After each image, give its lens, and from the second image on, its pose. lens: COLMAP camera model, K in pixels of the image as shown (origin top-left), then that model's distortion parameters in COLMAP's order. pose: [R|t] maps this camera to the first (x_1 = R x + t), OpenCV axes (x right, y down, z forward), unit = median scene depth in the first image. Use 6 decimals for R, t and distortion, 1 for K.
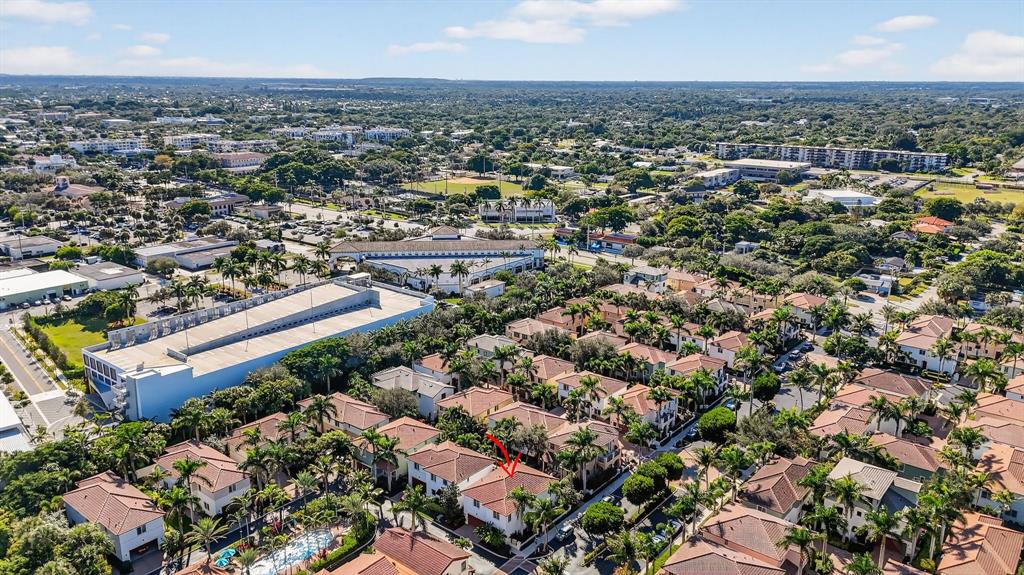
lens RADIAL K [[755.3, 0, 512.0], [0, 755.3, 287.5], [0, 0, 1]] dist [0.089441, -0.088346]
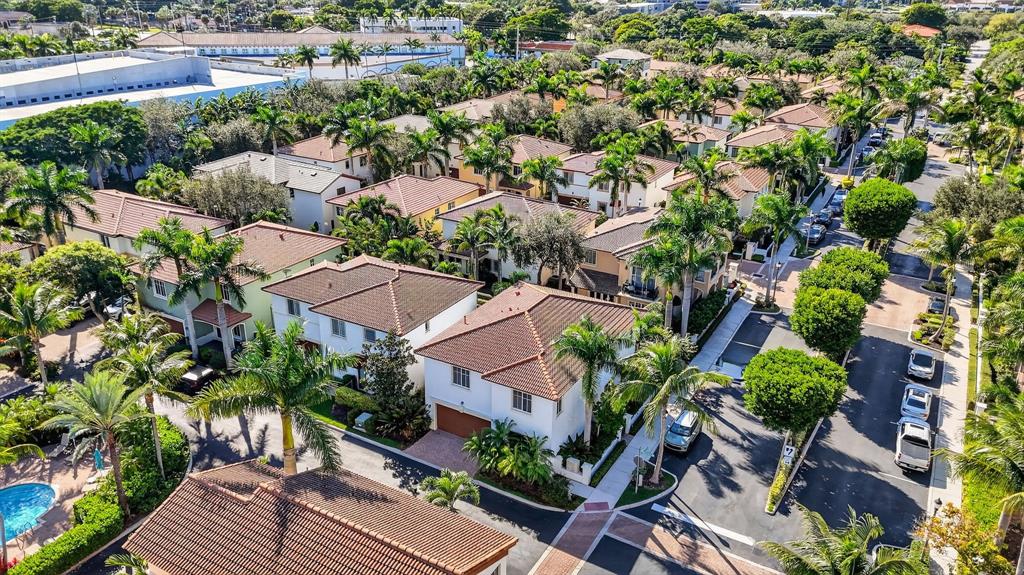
lens RADIAL K [[755.3, 0, 512.0], [0, 755.3, 287.5], [0, 0, 1]] dist [0.089441, -0.088346]
pose [[0.987323, -0.058927, 0.147377, -0.068323], [0.039904, 0.990860, 0.128858, 0.175833], [-0.153624, -0.121344, 0.980651, 0.576765]]
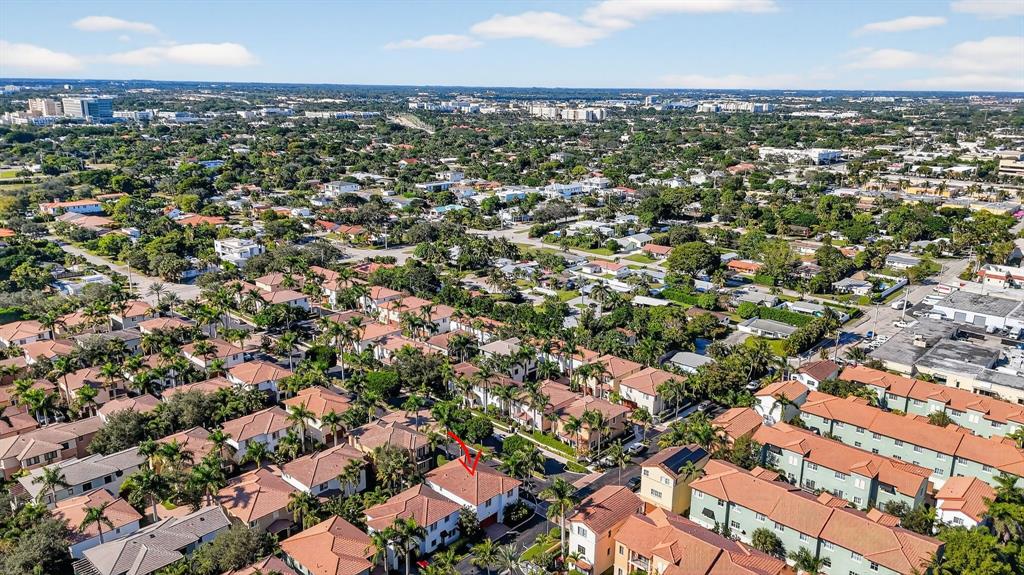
lens RADIAL K [[755.3, 0, 512.0], [0, 755.3, 287.5], [0, 0, 1]] dist [0.089441, -0.088346]
pose [[0.066180, -0.269854, 0.960624, -0.863487], [0.257189, 0.934818, 0.244887, -0.206206], [-0.964092, 0.230855, 0.131270, 0.706575]]
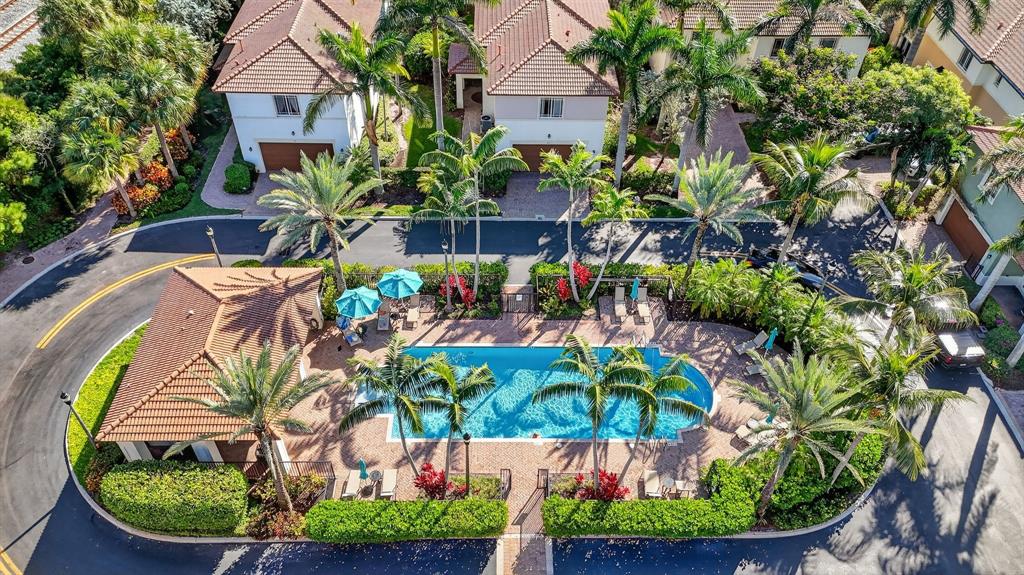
lens RADIAL K [[755.3, 0, 512.0], [0, 755.3, 287.5], [0, 0, 1]] dist [0.089441, -0.088346]
pose [[0.646540, 0.539059, -0.539816, -0.141603], [-0.224427, 0.810689, 0.540755, 0.139985], [0.729122, -0.228471, 0.645122, 0.708496]]
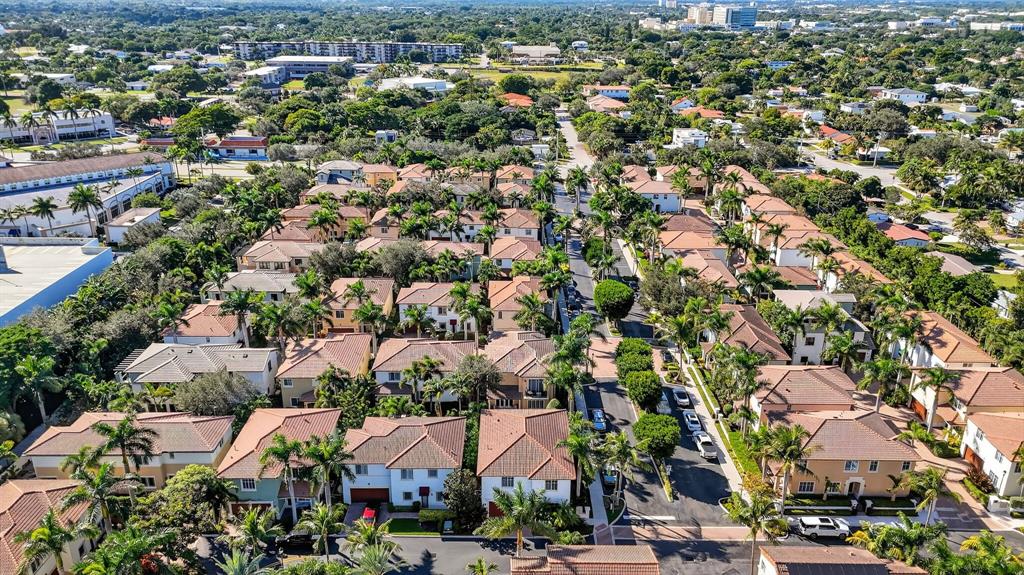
lens RADIAL K [[755.3, 0, 512.0], [0, 755.3, 287.5], [0, 0, 1]] dist [0.089441, -0.088346]
pose [[0.773829, -0.230341, 0.590027, -0.361815], [0.169982, 0.972881, 0.156870, 0.015700], [-0.610160, -0.021096, 0.791998, 0.439176]]
